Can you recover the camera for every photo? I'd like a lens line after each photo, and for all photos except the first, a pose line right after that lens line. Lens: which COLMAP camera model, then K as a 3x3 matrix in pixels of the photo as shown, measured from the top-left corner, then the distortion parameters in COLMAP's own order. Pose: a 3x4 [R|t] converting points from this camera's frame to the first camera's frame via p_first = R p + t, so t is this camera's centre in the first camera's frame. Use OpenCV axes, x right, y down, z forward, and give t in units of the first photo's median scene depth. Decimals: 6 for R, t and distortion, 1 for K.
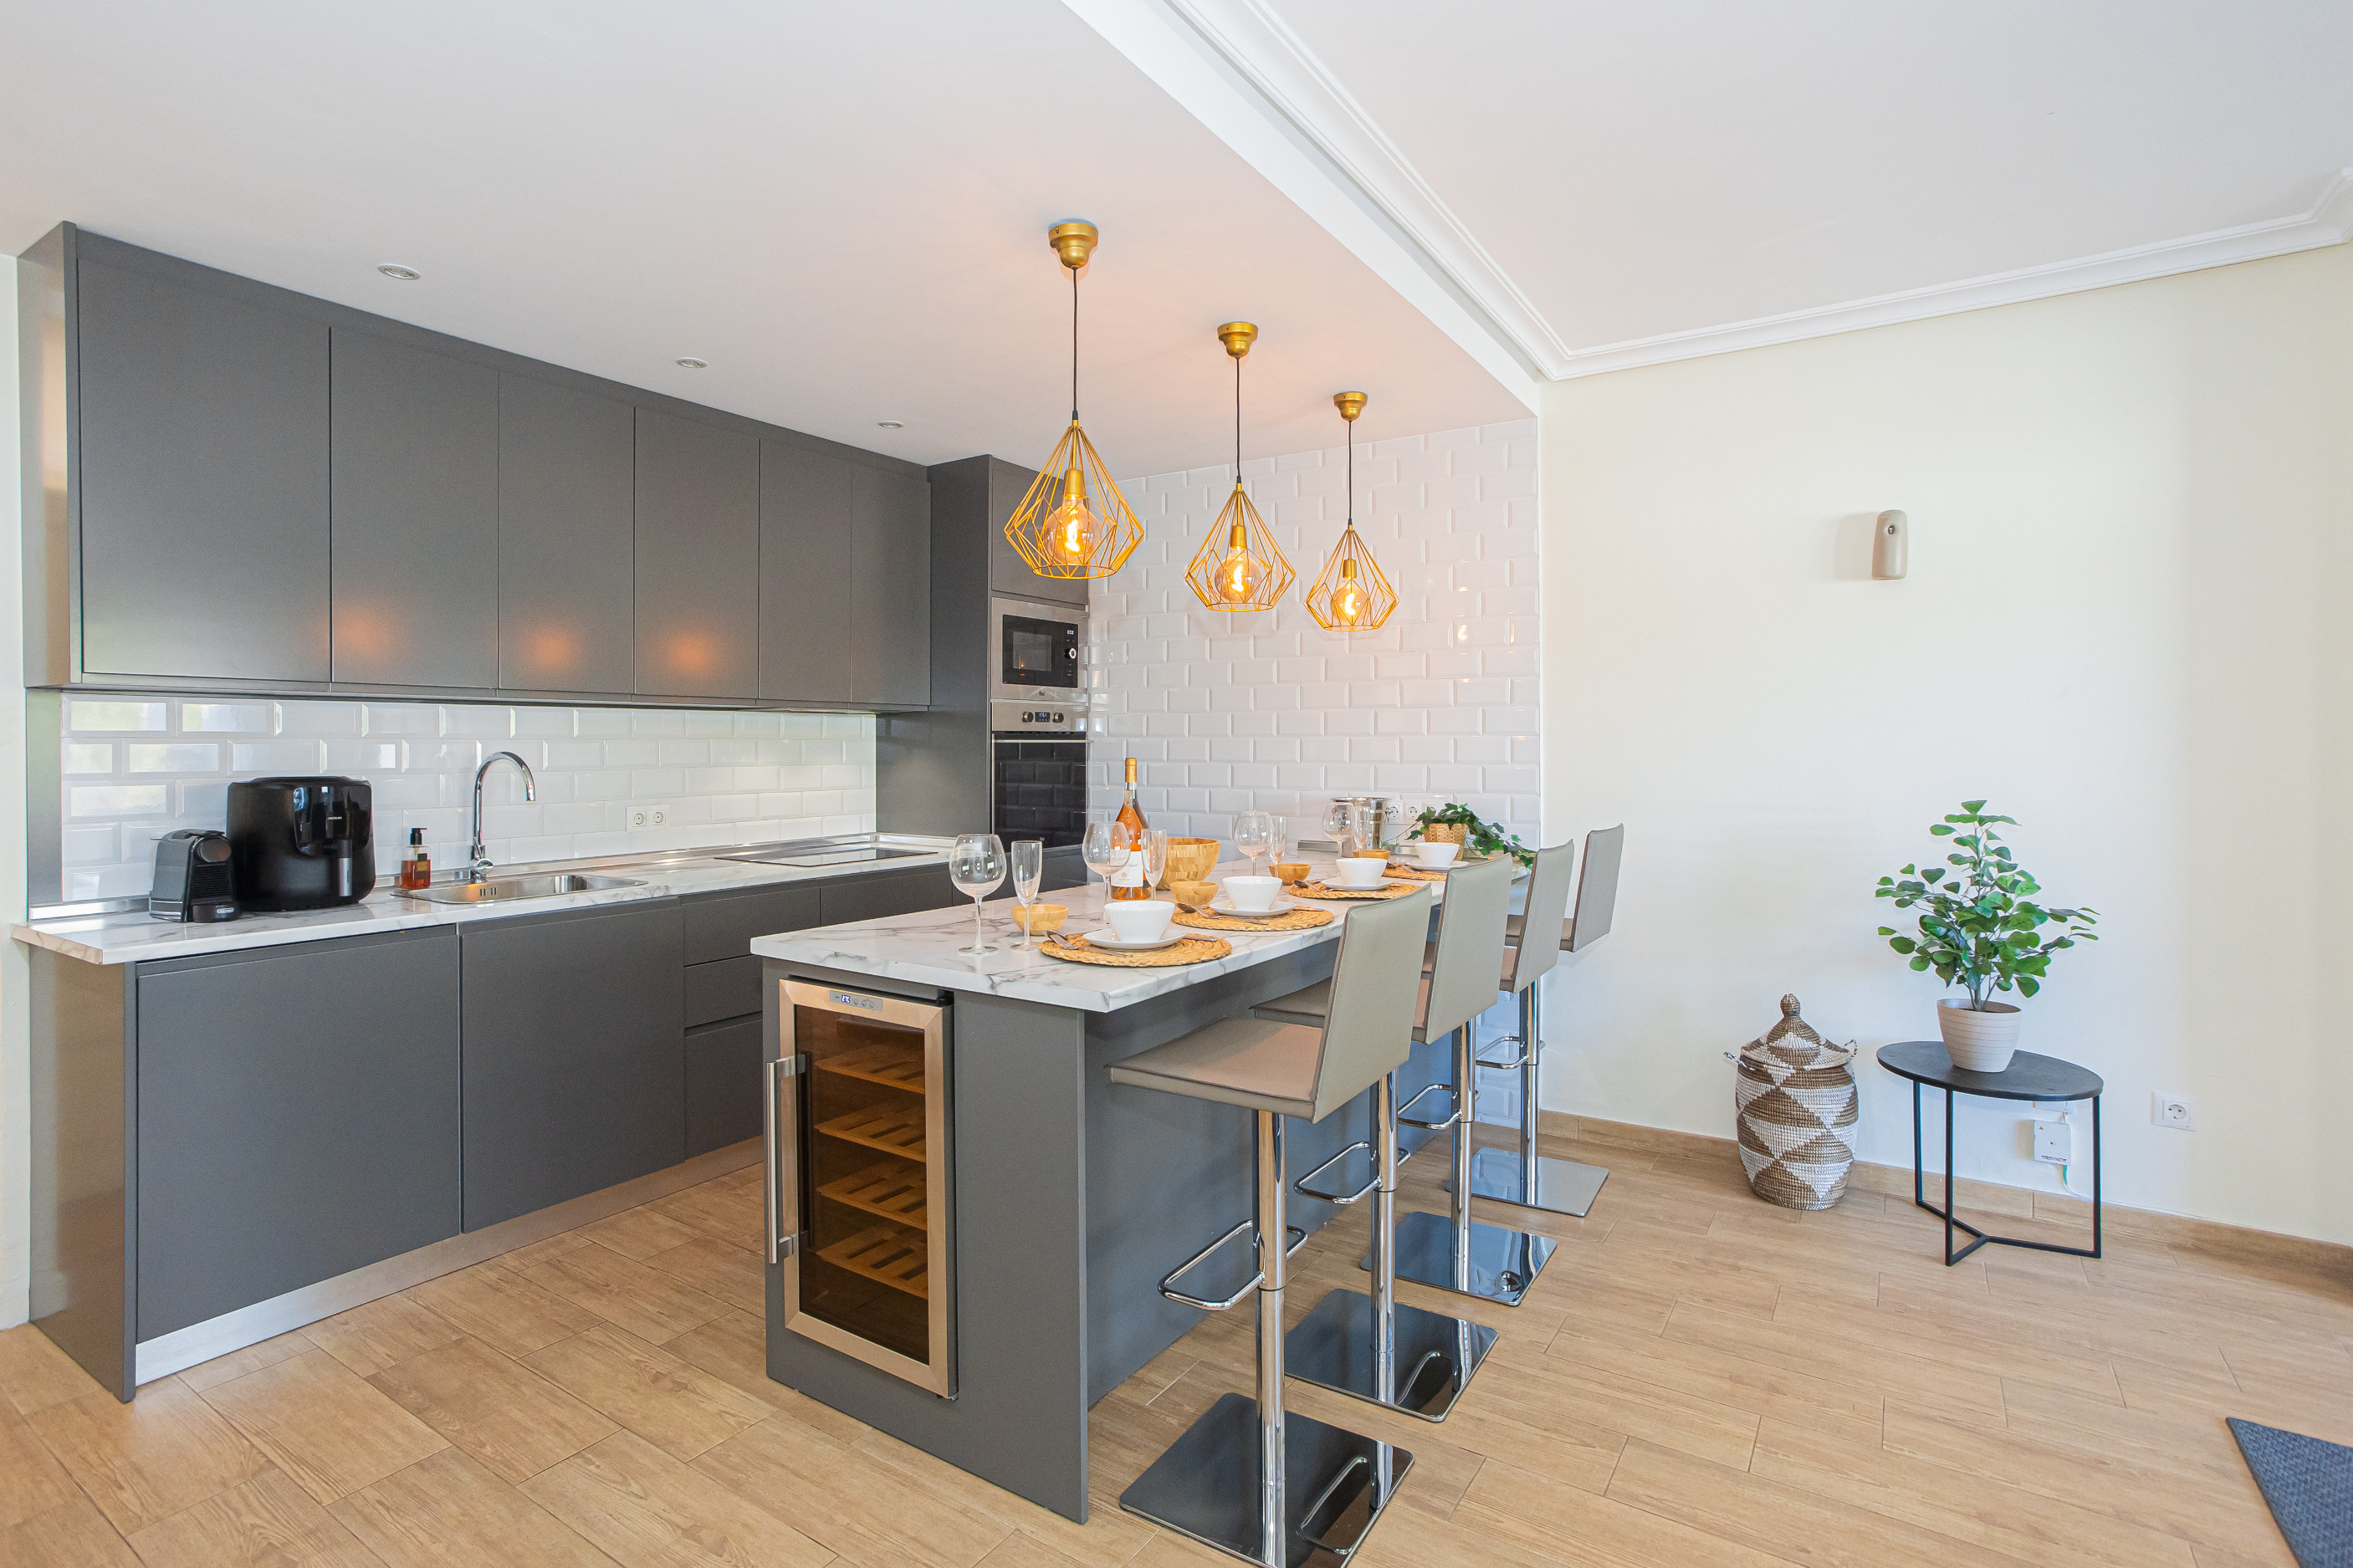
lens RADIAL K [[1136.5, 0, 1172.5], [0, 1136.5, 759.6], [0, 0, 1]] dist [-0.037432, 0.023039]
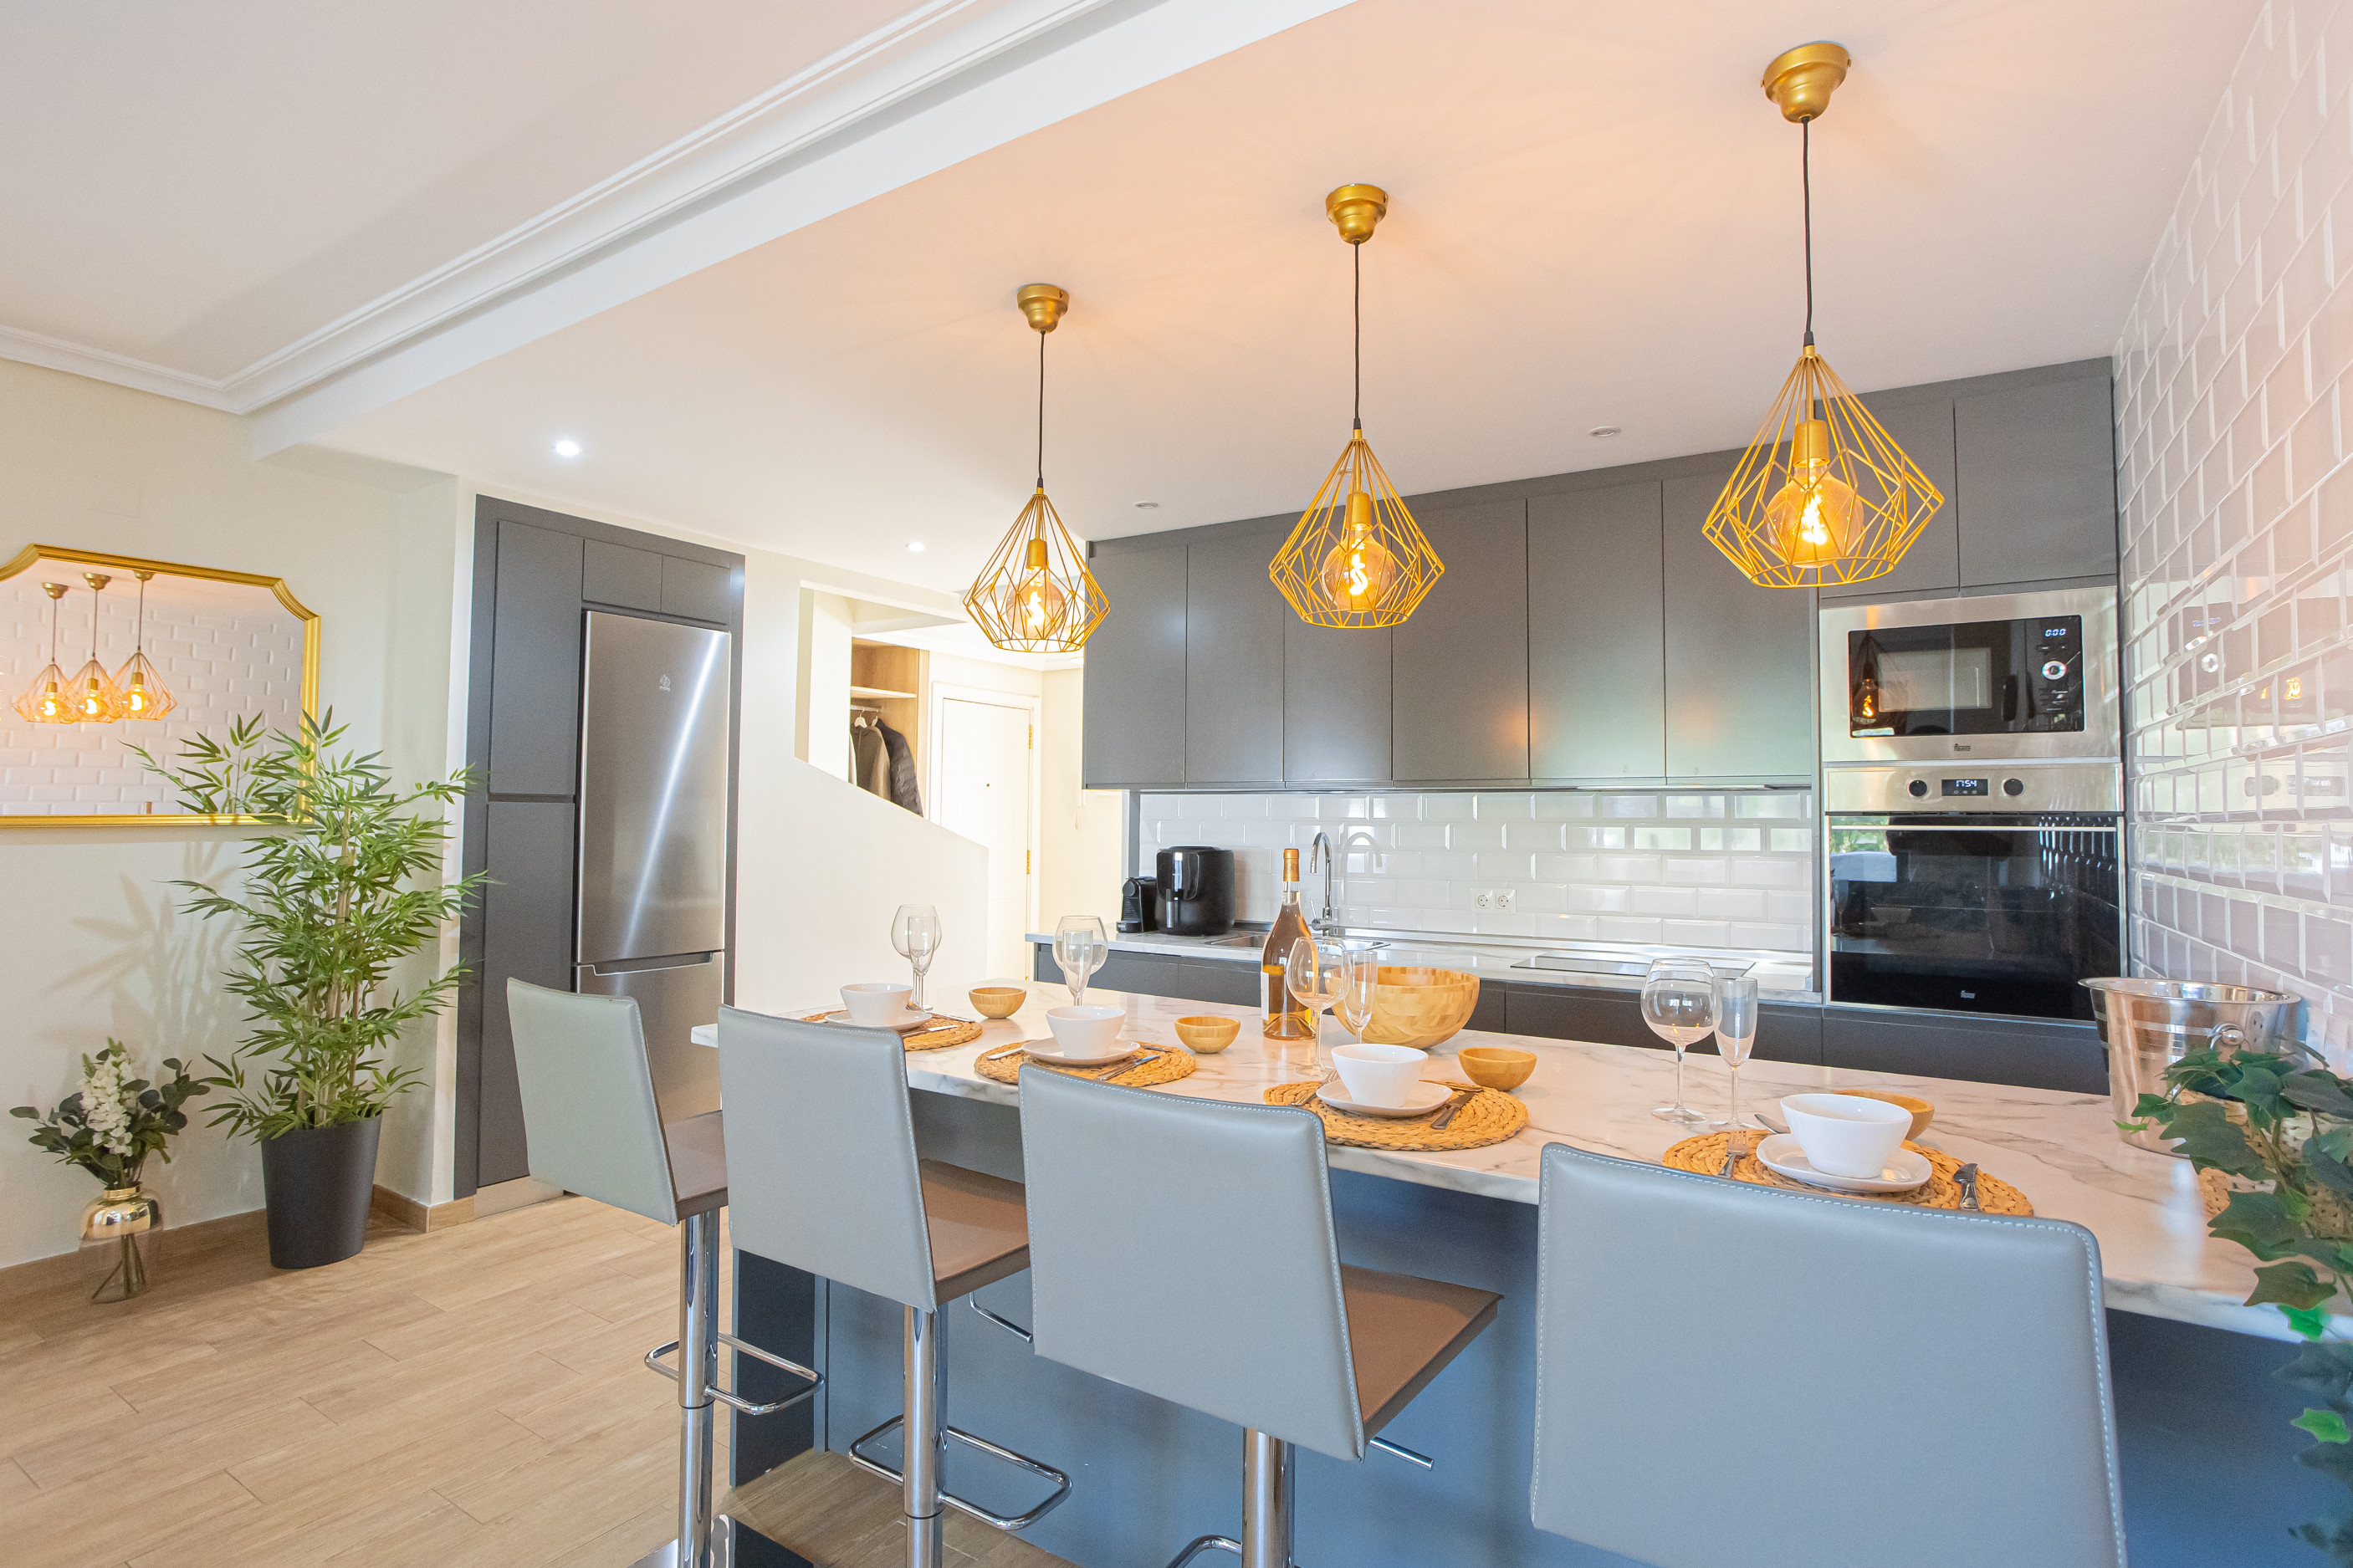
lens RADIAL K [[1133.9, 0, 1176.9], [0, 1133.9, 779.2], [0, 0, 1]] dist [-0.045154, 0.021979]
pose [[0.008958, -0.035457, -0.999331, 0.693539], [-0.023121, 0.999097, -0.035656, -0.017545], [0.999693, 0.023425, 0.008130, 0.884168]]
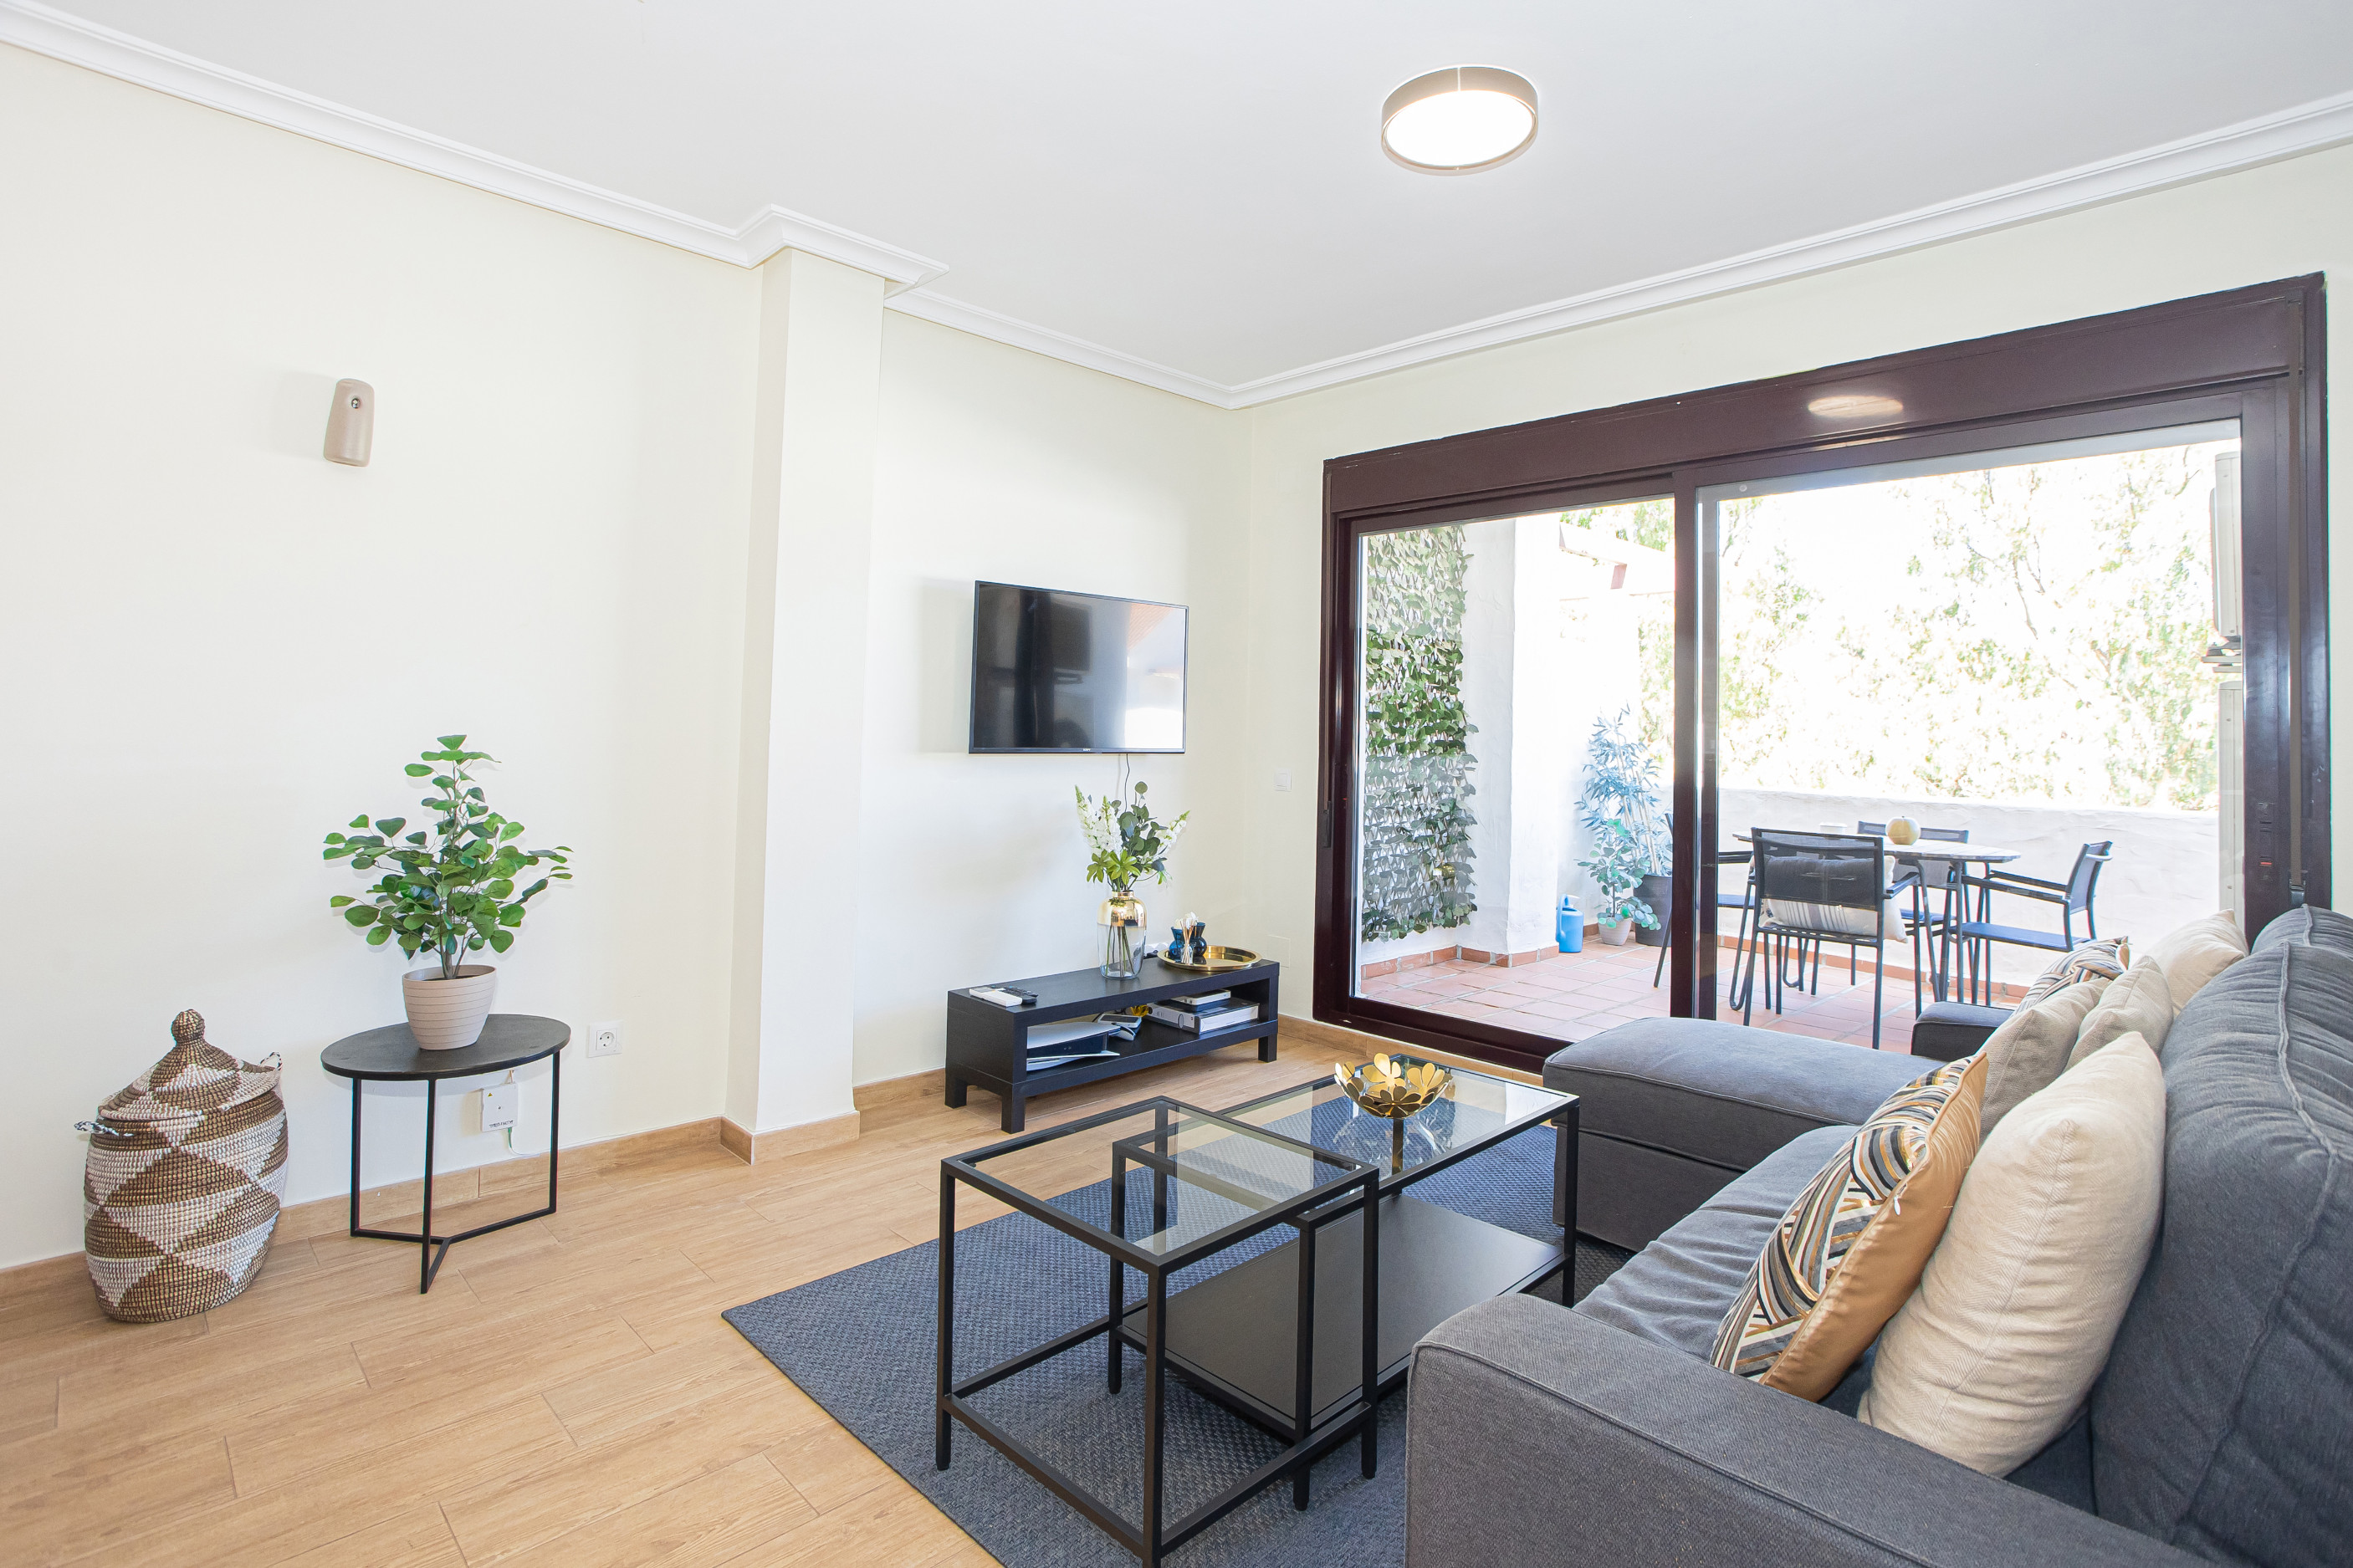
lens RADIAL K [[1143.0, 0, 1186.0], [0, 1143.0, 691.5], [0, 0, 1]] dist [-0.038919, 0.016042]
pose [[0.207716, 0.044577, 0.977173, -0.019592], [-0.014909, 0.998989, -0.042403, 0.029643], [-0.978076, -0.005761, 0.208171, 0.250248]]
